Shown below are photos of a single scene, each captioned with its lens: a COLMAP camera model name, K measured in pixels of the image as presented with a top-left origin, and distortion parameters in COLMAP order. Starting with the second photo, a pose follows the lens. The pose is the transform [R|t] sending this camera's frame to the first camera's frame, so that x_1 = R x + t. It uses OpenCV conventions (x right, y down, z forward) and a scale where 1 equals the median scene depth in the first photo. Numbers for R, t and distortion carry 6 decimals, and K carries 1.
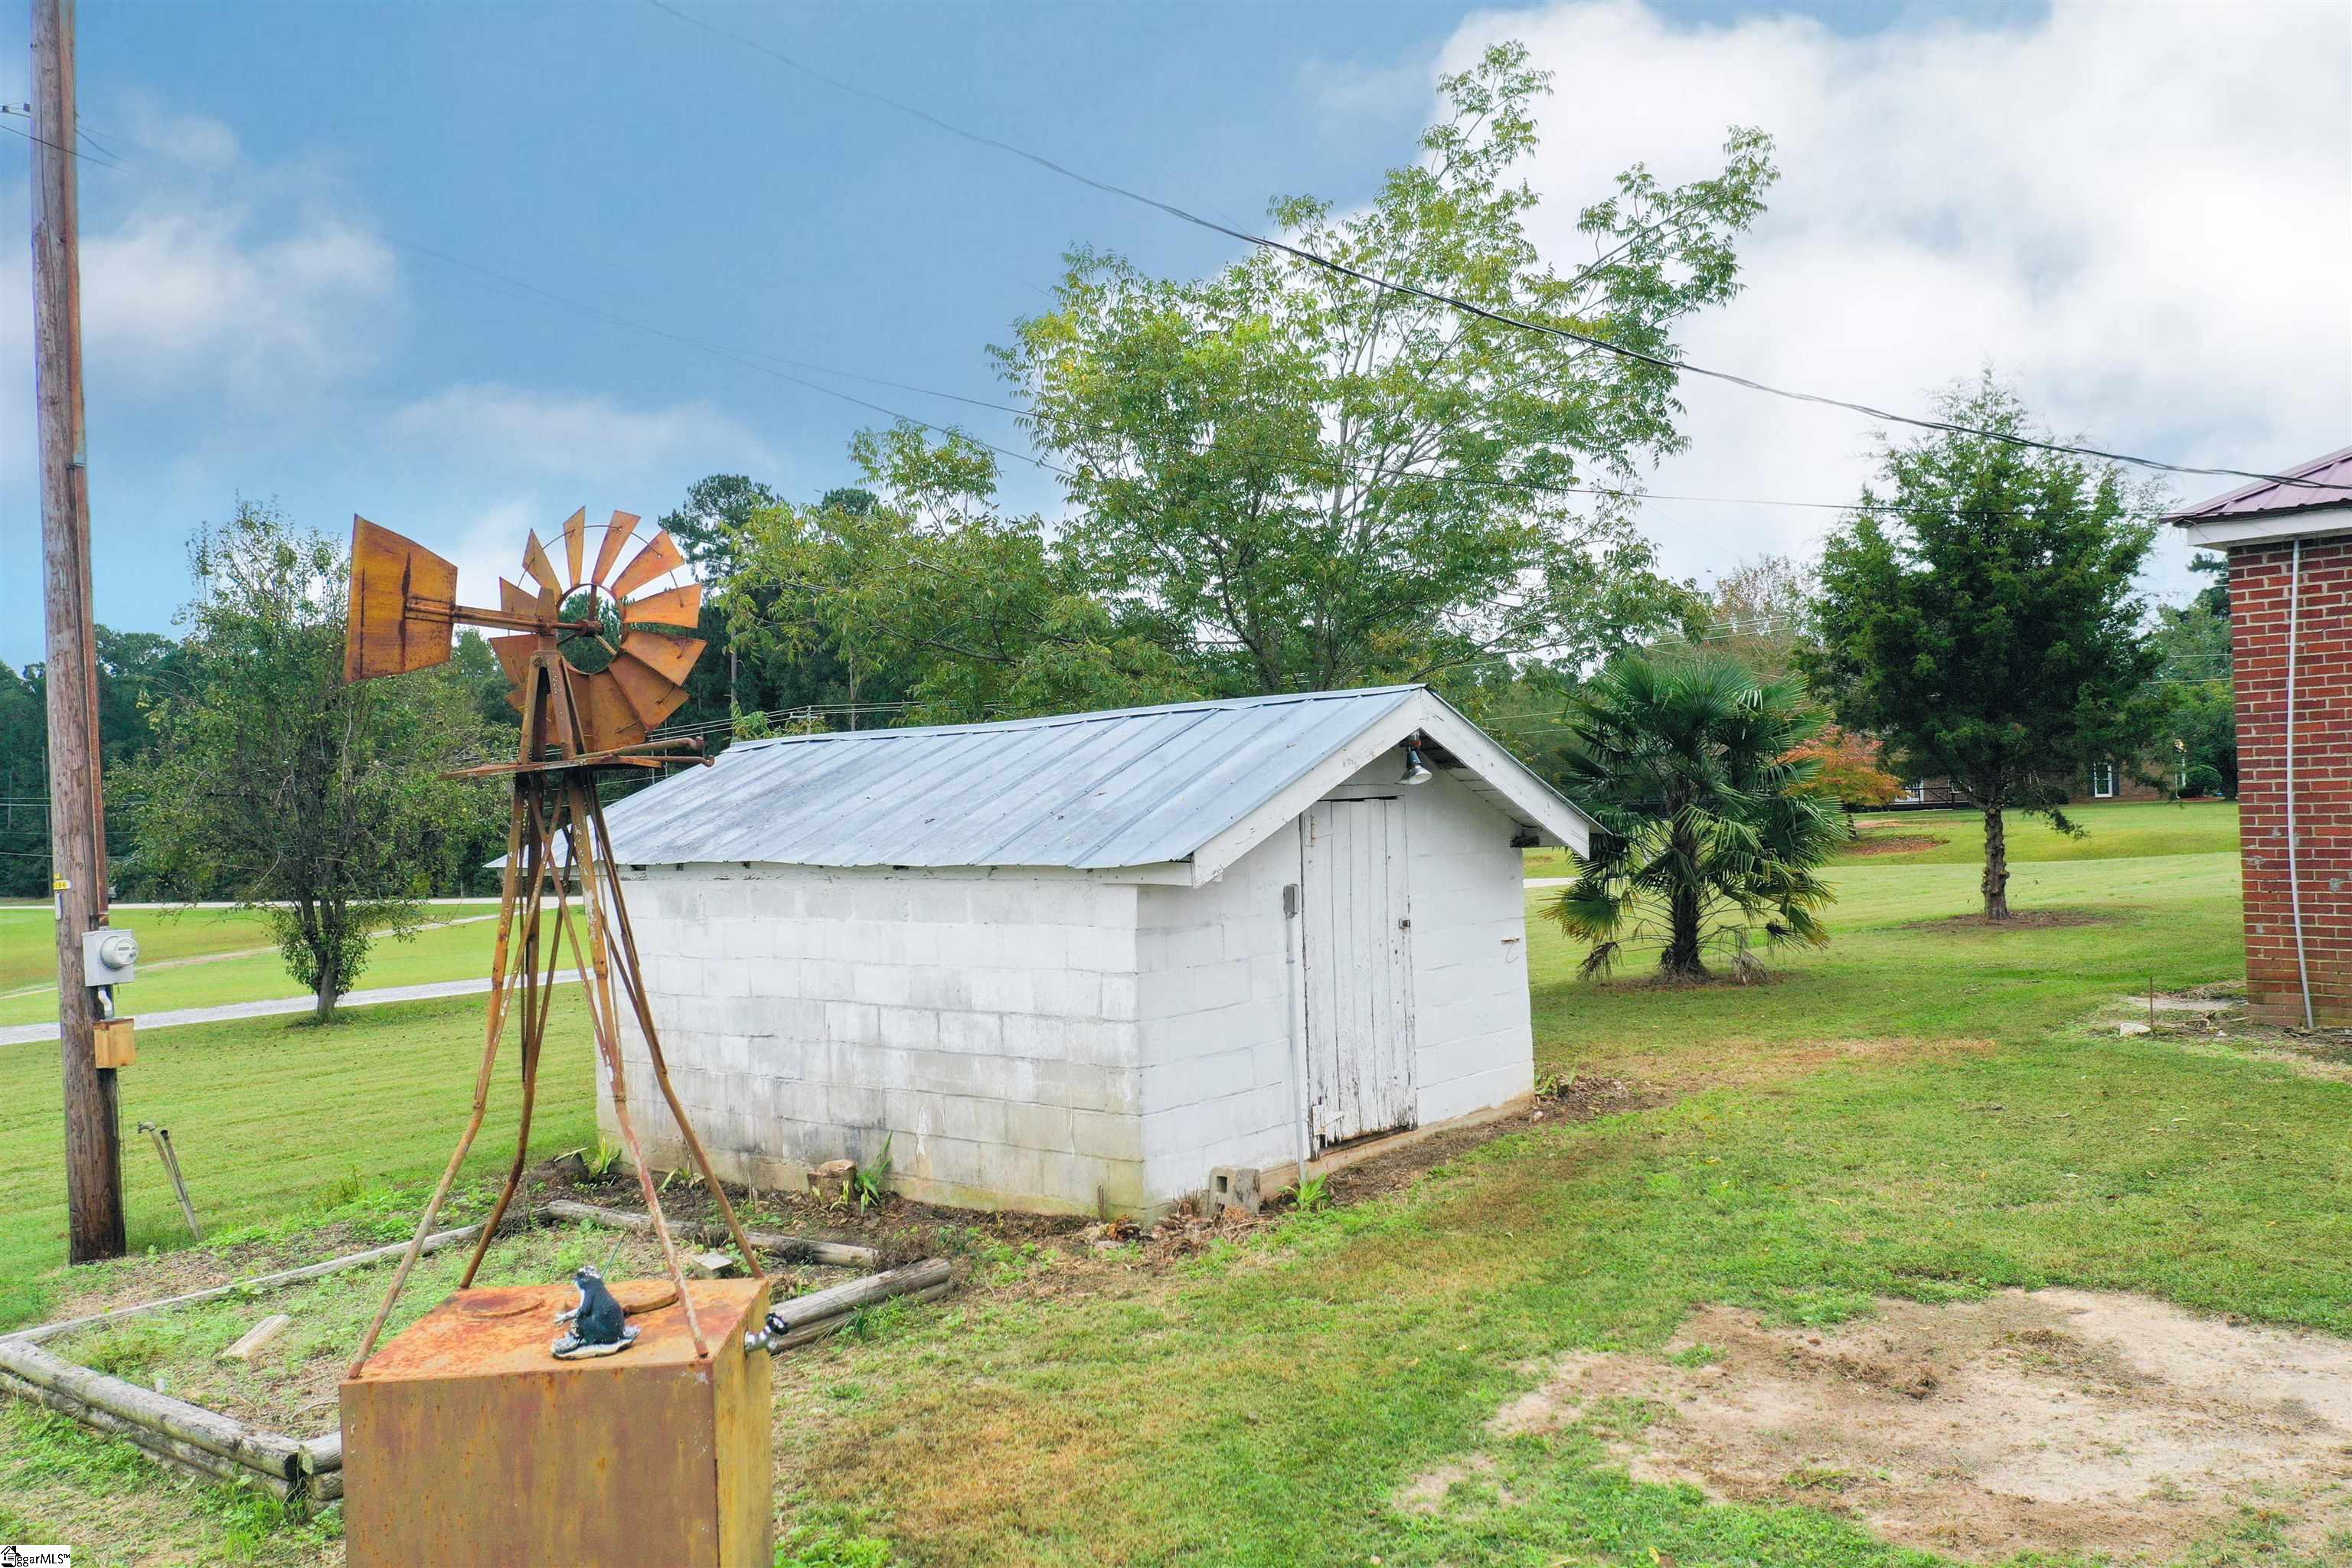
lens RADIAL K [[1843.4, 0, 1174.0], [0, 1843.4, 790.2], [0, 0, 1]] dist [-0.008867, 0.002437]
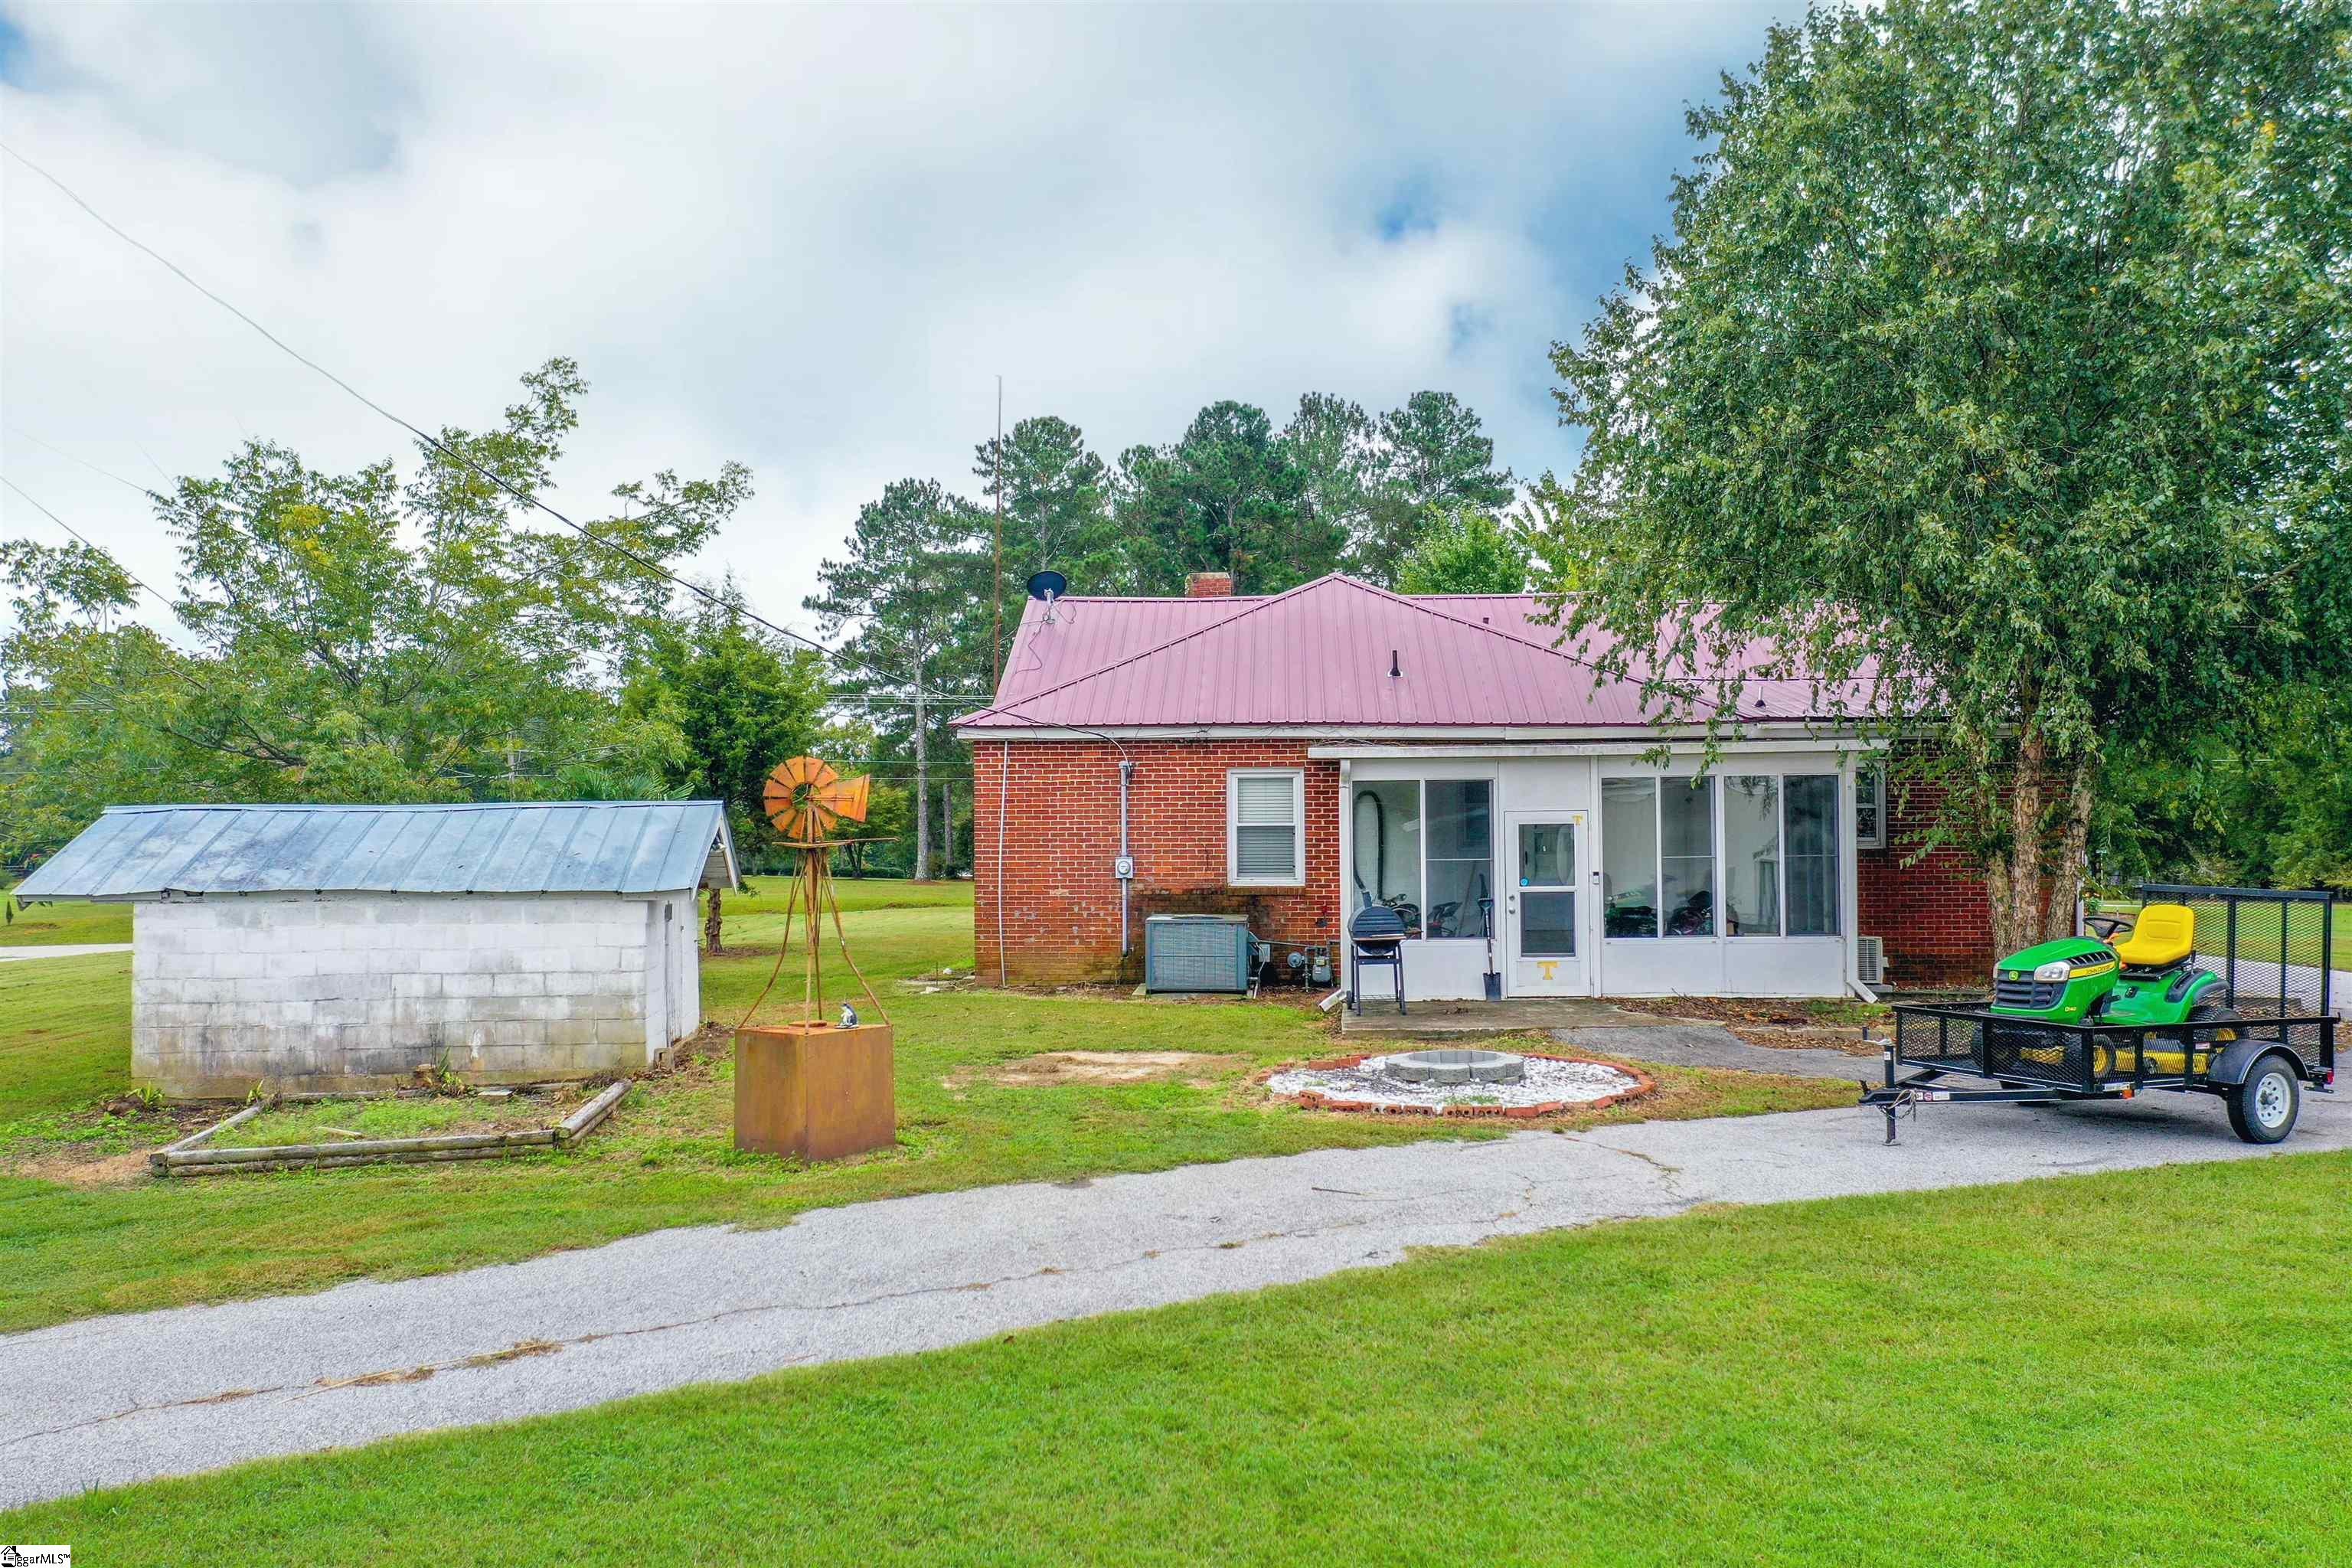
lens RADIAL K [[1909.4, 0, 1176.0], [0, 1909.4, 784.0], [0, 0, 1]] dist [-0.007650, 0.000414]
pose [[0.683624, 0.053018, 0.727906, -0.754463], [-0.023298, 0.998435, -0.050841, 0.011390], [-0.729463, 0.017798, 0.683789, -0.540432]]
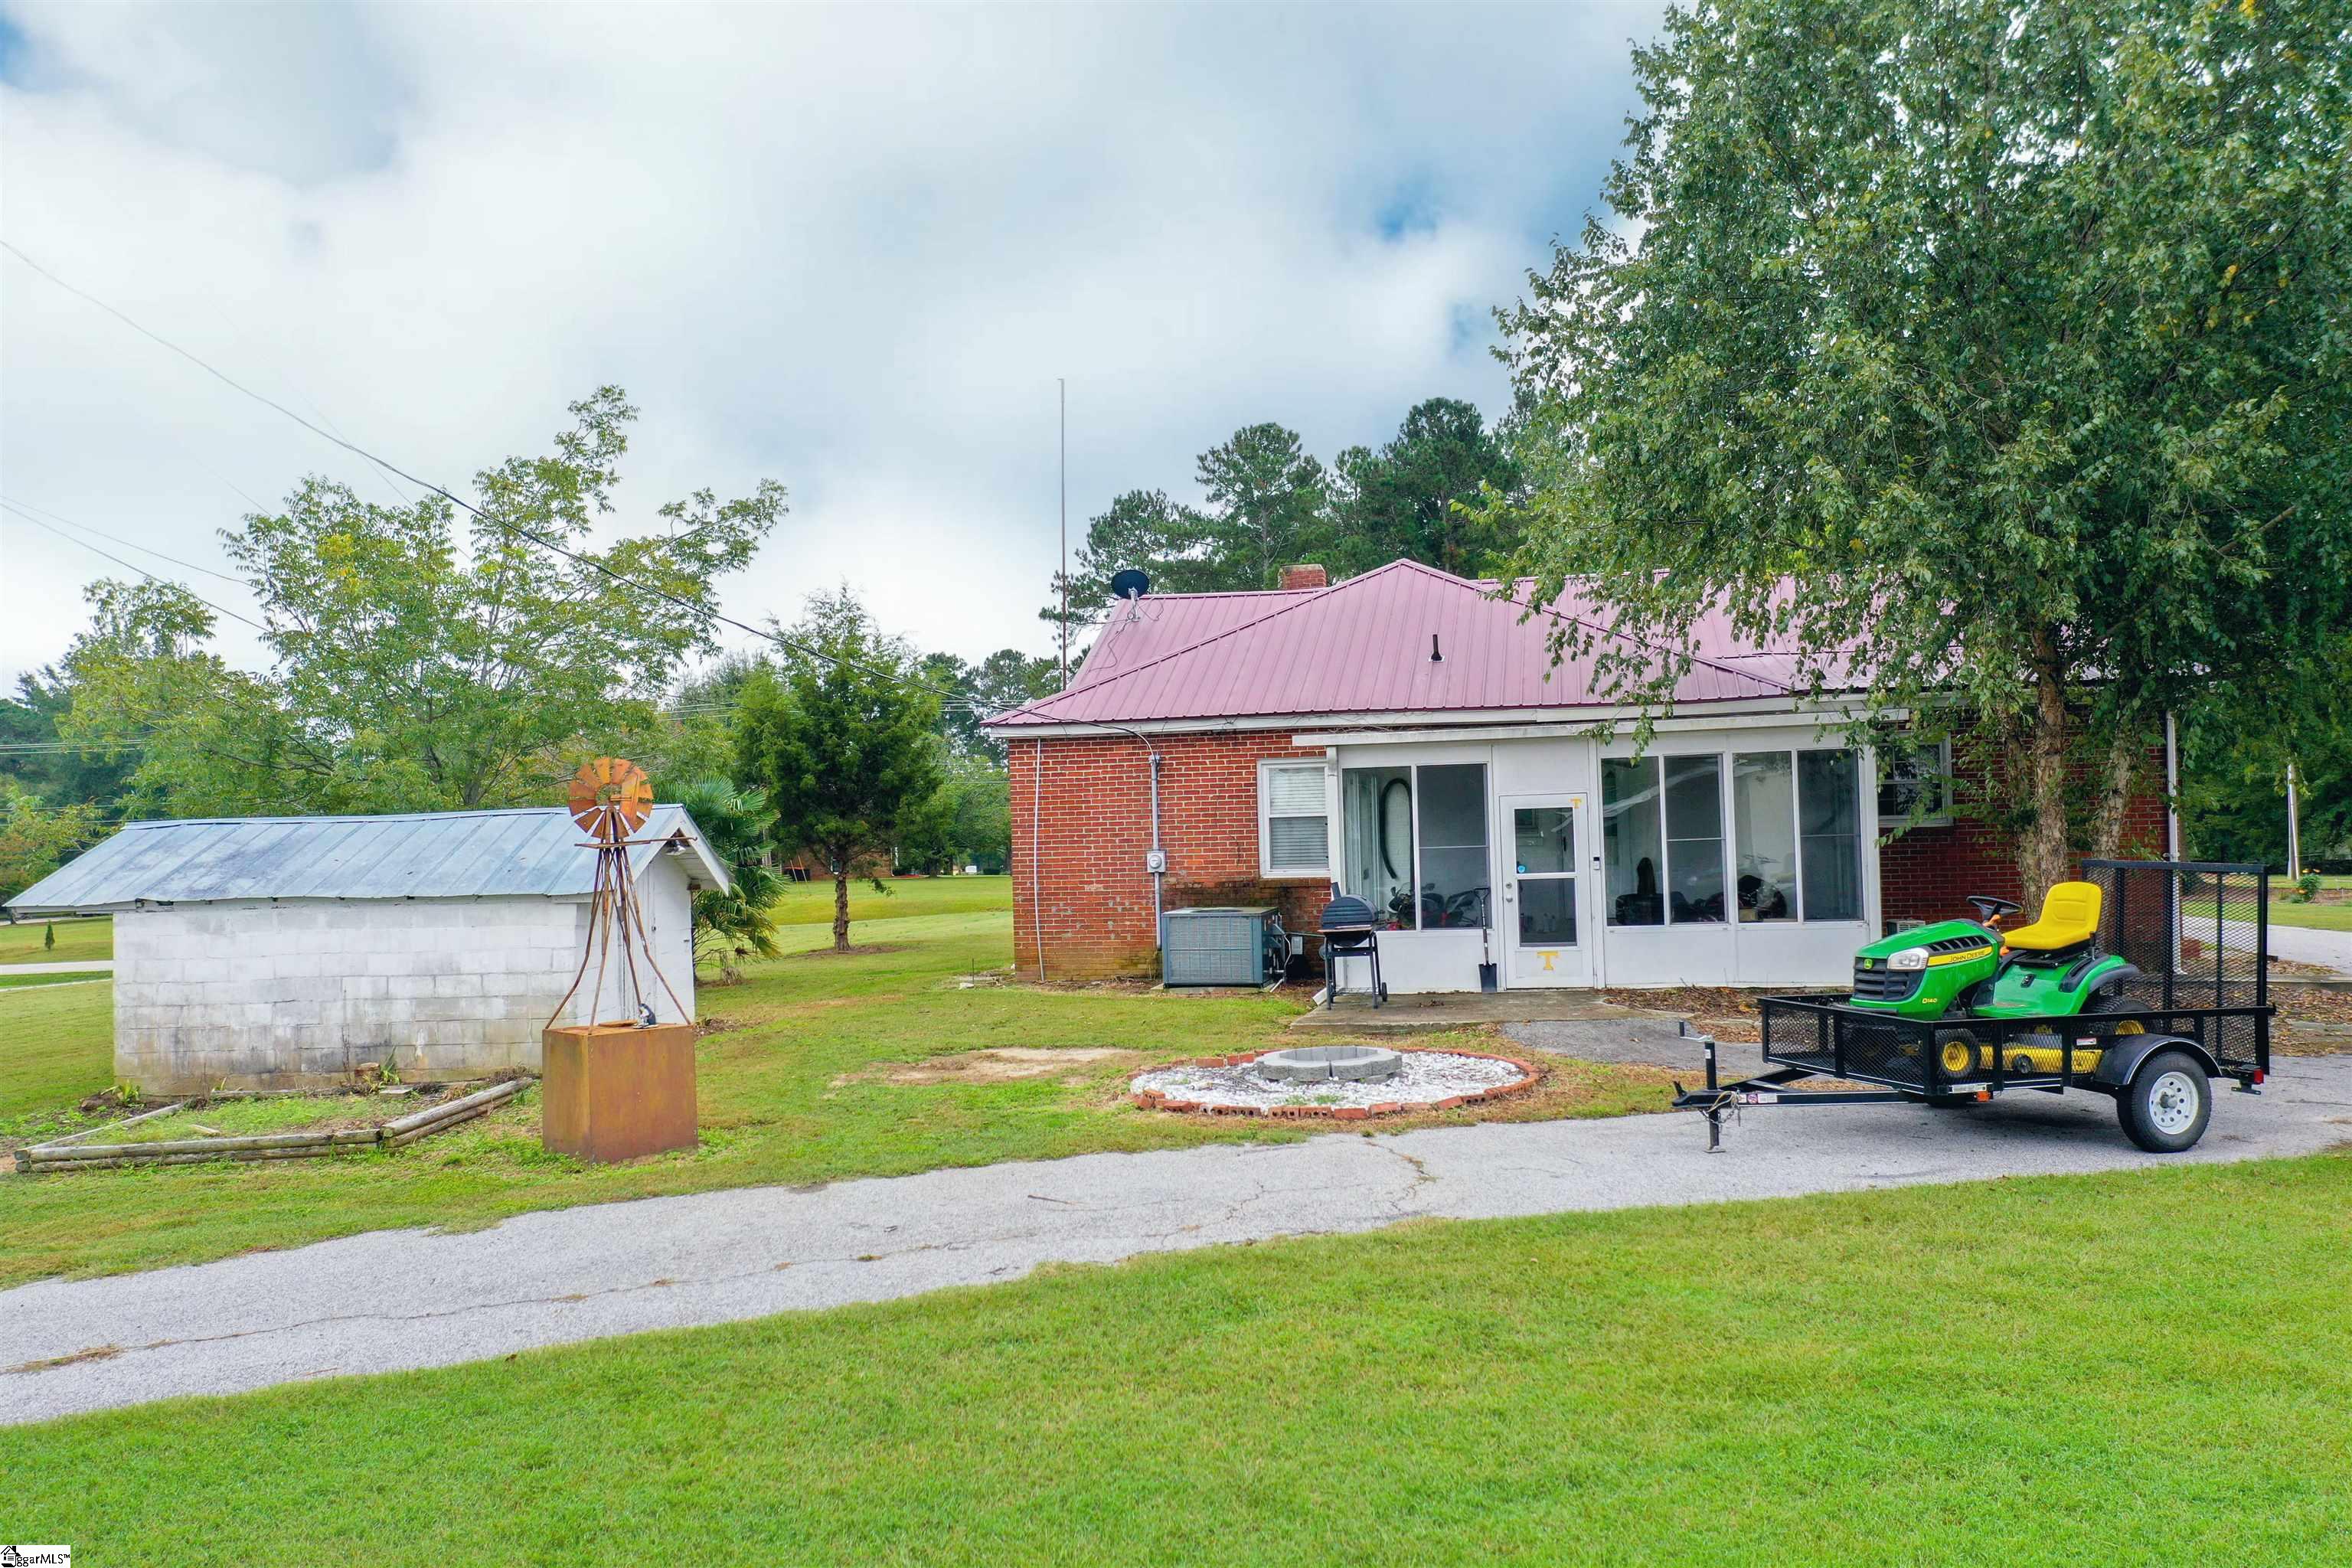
lens RADIAL K [[1843.4, 0, 1174.0], [0, 1843.4, 790.2], [0, 0, 1]] dist [-0.008867, 0.002437]
pose [[0.788937, 0.031326, 0.613676, -0.501084], [-0.005375, 0.999013, -0.044086, 0.008649], [-0.614451, 0.031483, 0.788326, -0.669120]]
